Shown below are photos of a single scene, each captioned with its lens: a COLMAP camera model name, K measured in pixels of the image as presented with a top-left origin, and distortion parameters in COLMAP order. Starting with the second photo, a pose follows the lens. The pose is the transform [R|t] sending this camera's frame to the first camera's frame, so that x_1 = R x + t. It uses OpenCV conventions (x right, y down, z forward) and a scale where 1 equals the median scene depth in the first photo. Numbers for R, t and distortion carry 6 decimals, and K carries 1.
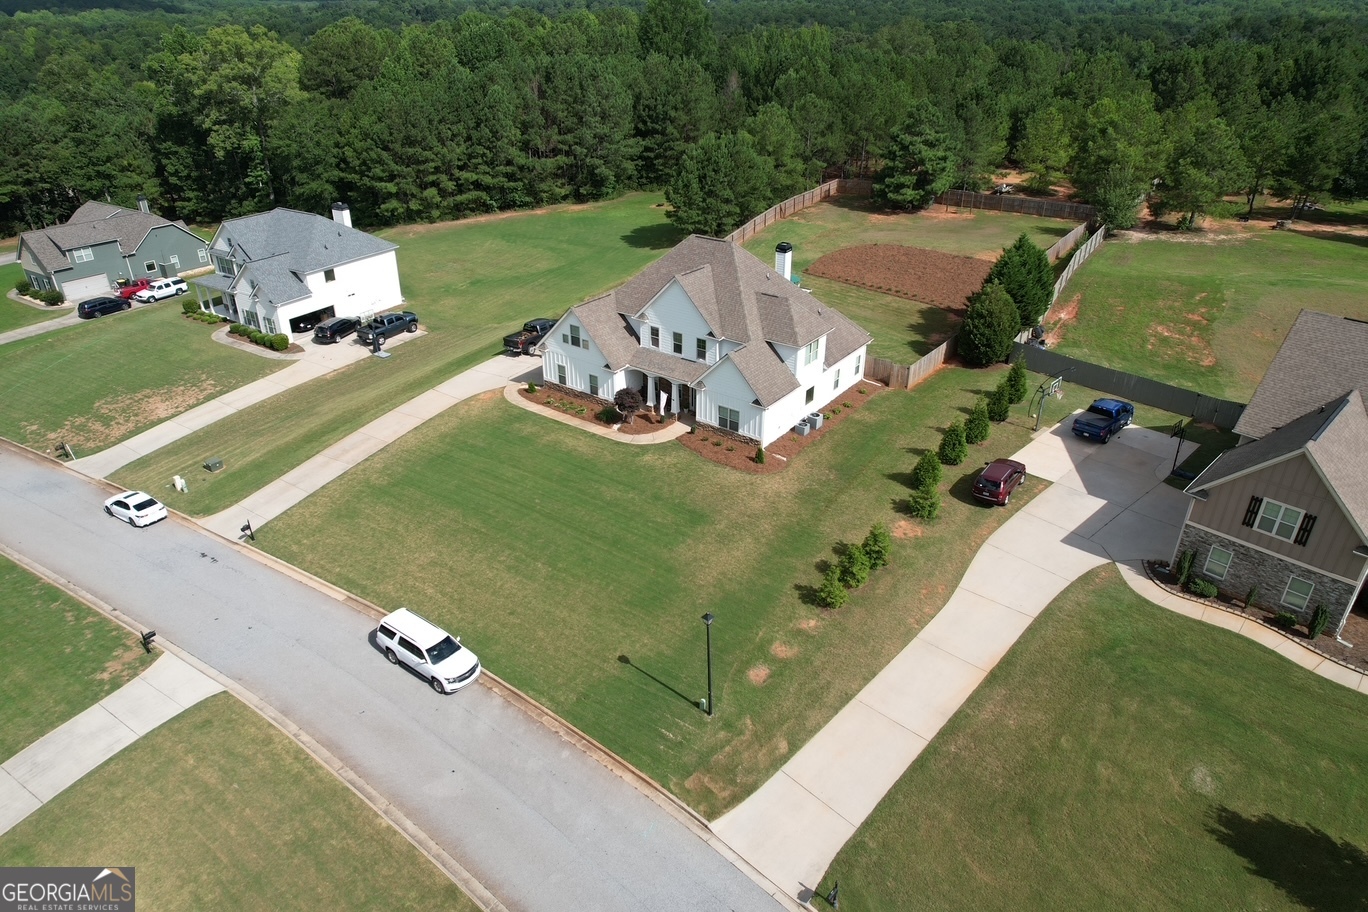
lens RADIAL K [[874.6, 0, 687.4], [0, 874.6, 450.5], [0, 0, 1]] dist [-0.074634, 0.068042]
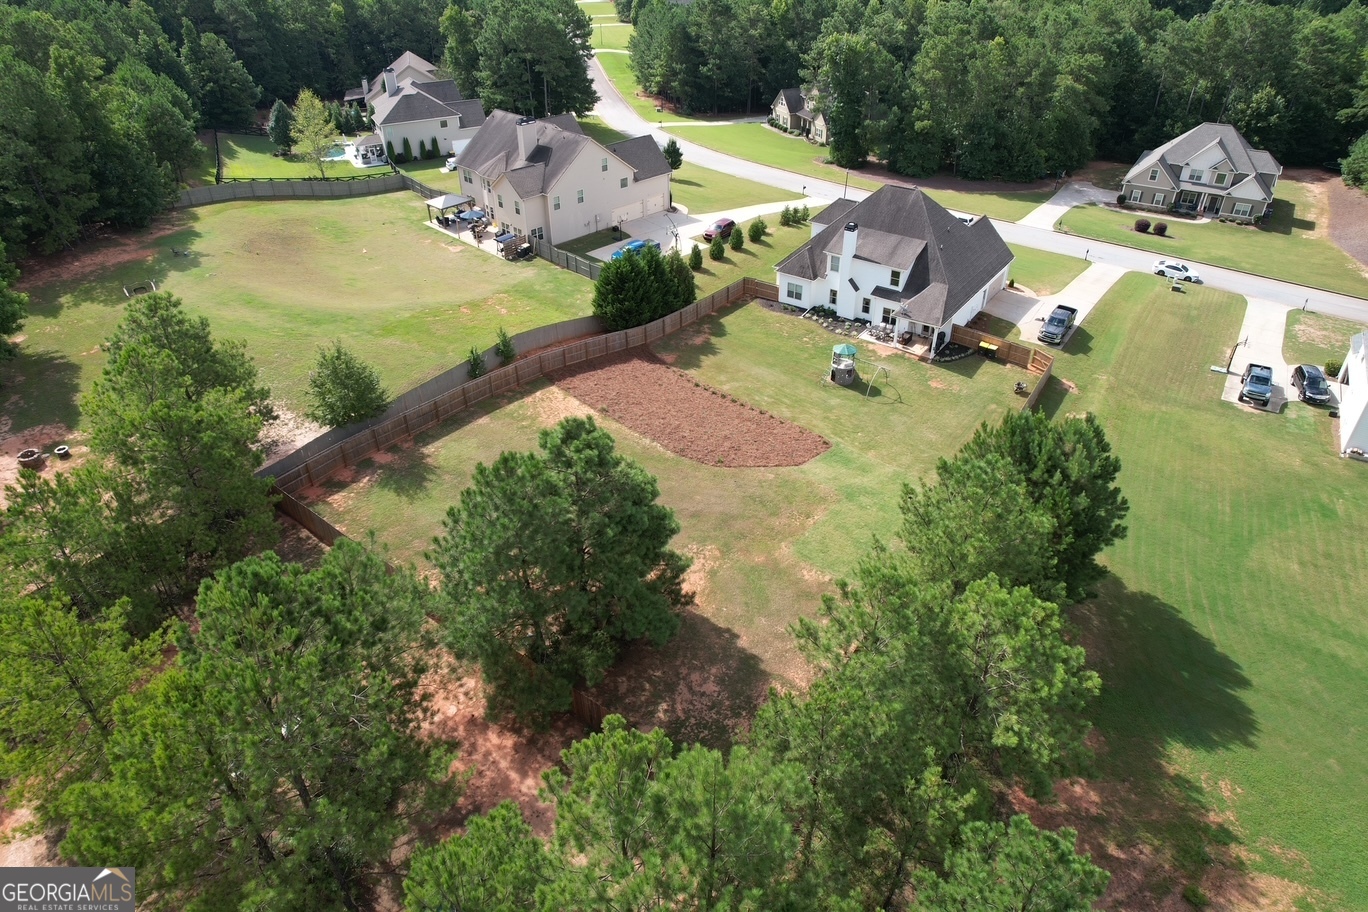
lens RADIAL K [[874.6, 0, 685.6], [0, 874.6, 457.6], [0, 0, 1]] dist [-0.074634, 0.068042]
pose [[-0.999946, 0.007112, -0.007538, 0.371862], [-0.003268, 0.473864, 0.880592, -1.204406], [0.009835, 0.880569, -0.473815, 1.960336]]
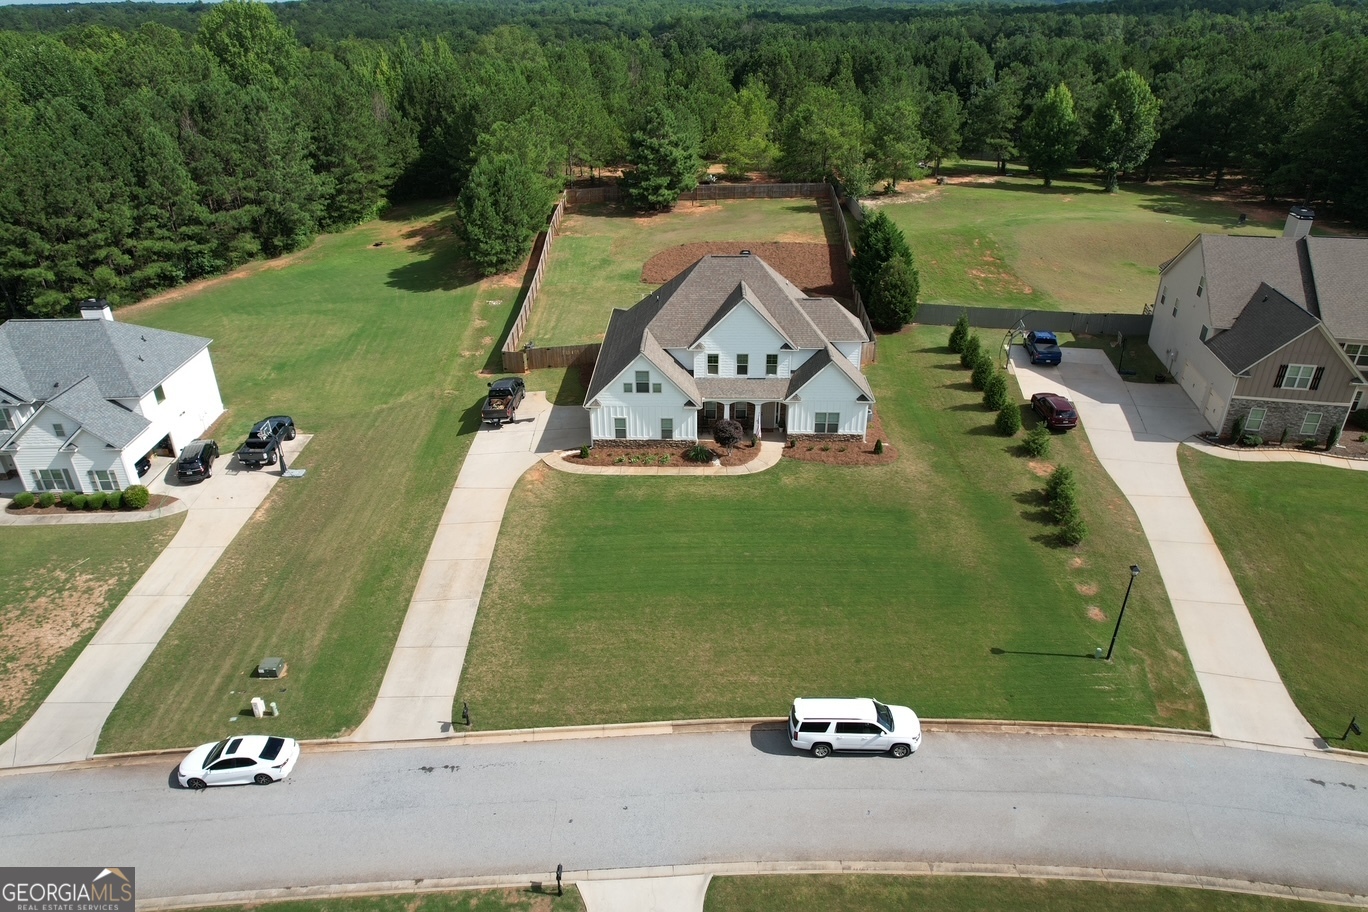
lens RADIAL K [[874.6, 0, 686.3], [0, 874.6, 453.9], [0, 0, 1]] dist [-0.074634, 0.068042]
pose [[0.821172, -0.270985, 0.502238, -0.557832], [0.271749, 0.959563, 0.073419, -0.110232], [-0.501825, 0.076193, 0.861607, 0.181492]]
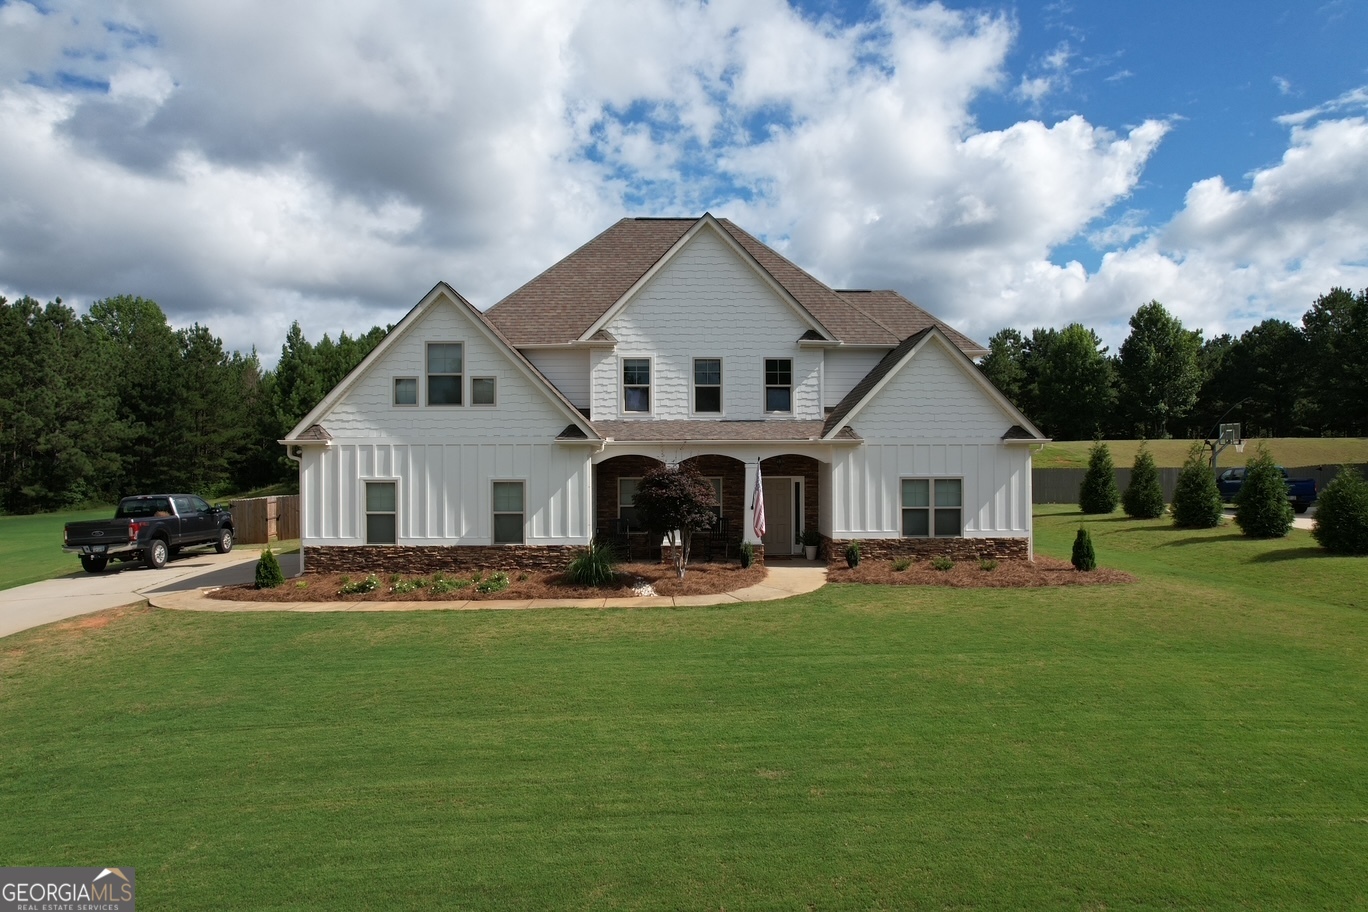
lens RADIAL K [[874.6, 0, 687.9], [0, 874.6, 457.5], [0, 0, 1]] dist [-0.074634, 0.068042]
pose [[0.788615, -0.006805, 0.614850, -0.256861], [0.293263, 0.883046, -0.366369, 0.050944], [-0.540448, 0.469237, 0.698379, 0.701311]]
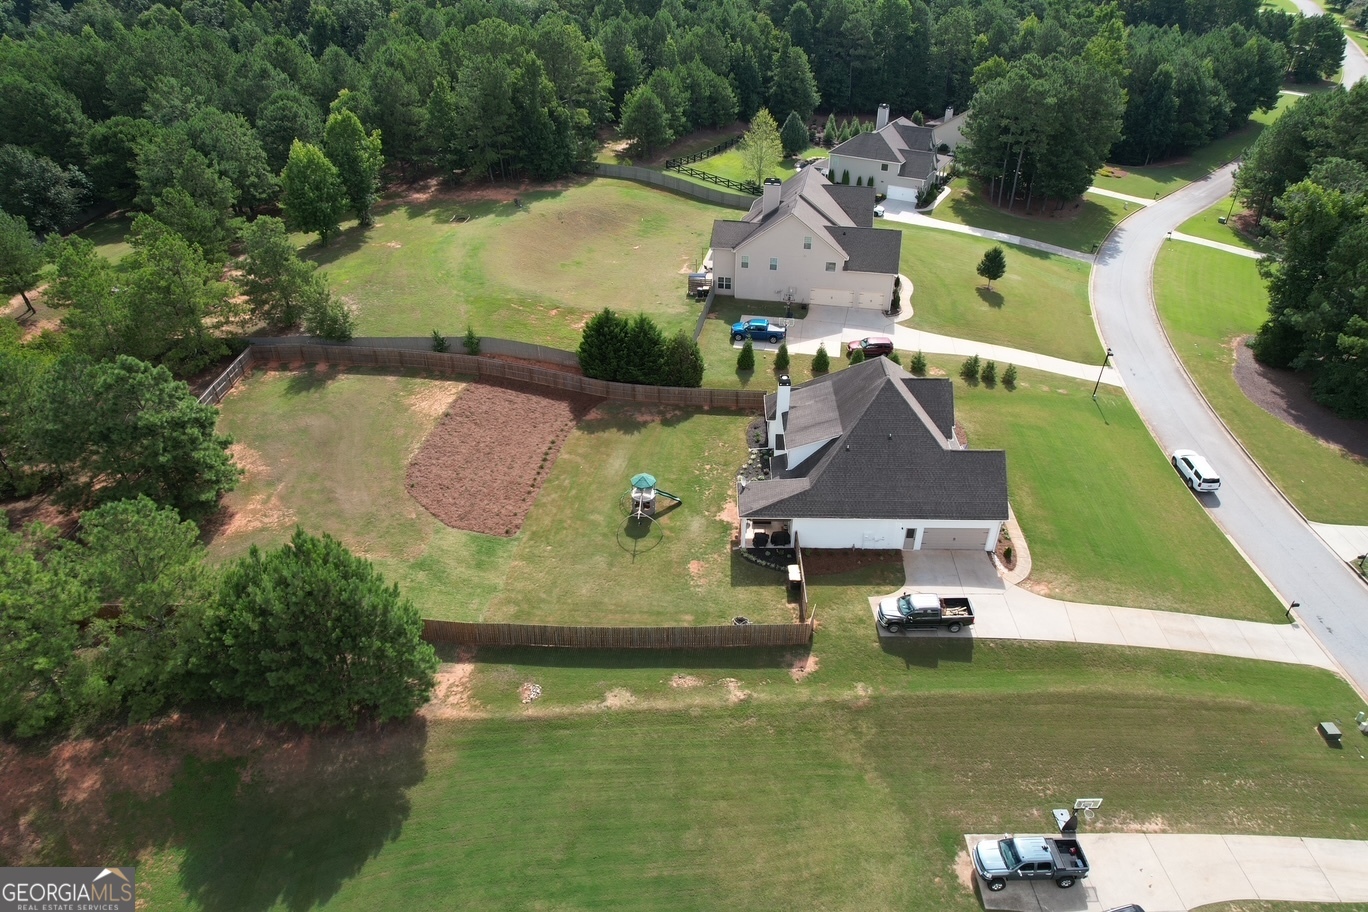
lens RADIAL K [[874.6, 0, 683.8], [0, 874.6, 454.4], [0, 0, 1]] dist [-0.074634, 0.068042]
pose [[-0.565201, -0.461076, 0.684073, -0.628942], [0.386980, 0.584145, 0.713457, -1.052236], [-0.728556, 0.667969, -0.151733, 1.396530]]
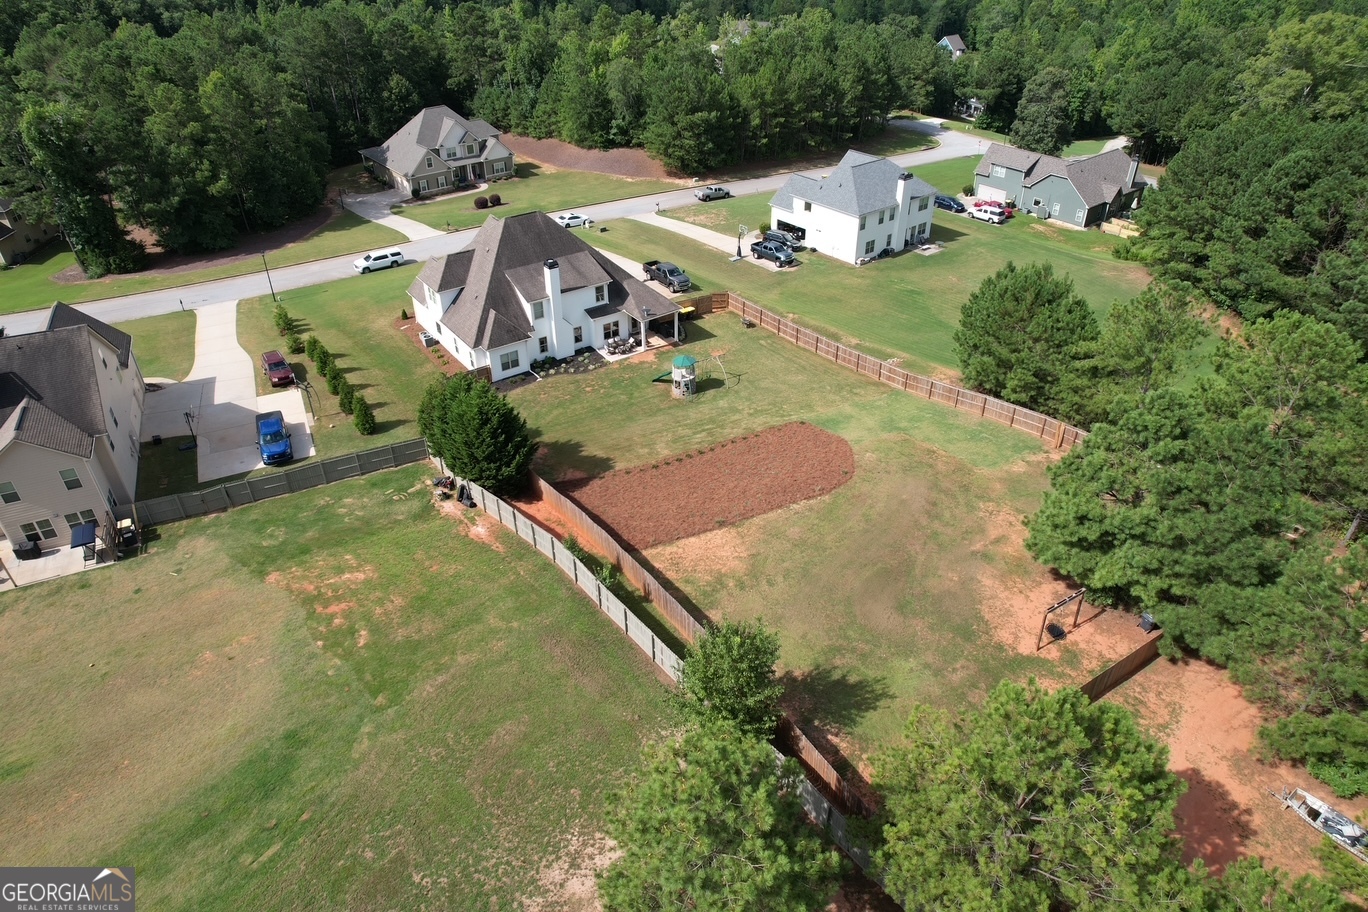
lens RADIAL K [[874.6, 0, 688.4], [0, 874.6, 456.1], [0, 0, 1]] dist [-0.074634, 0.068042]
pose [[-0.314134, 0.525177, -0.790891, 1.125077], [-0.439848, 0.657751, 0.611471, -0.877435], [0.841340, 0.539956, 0.024376, 1.332462]]
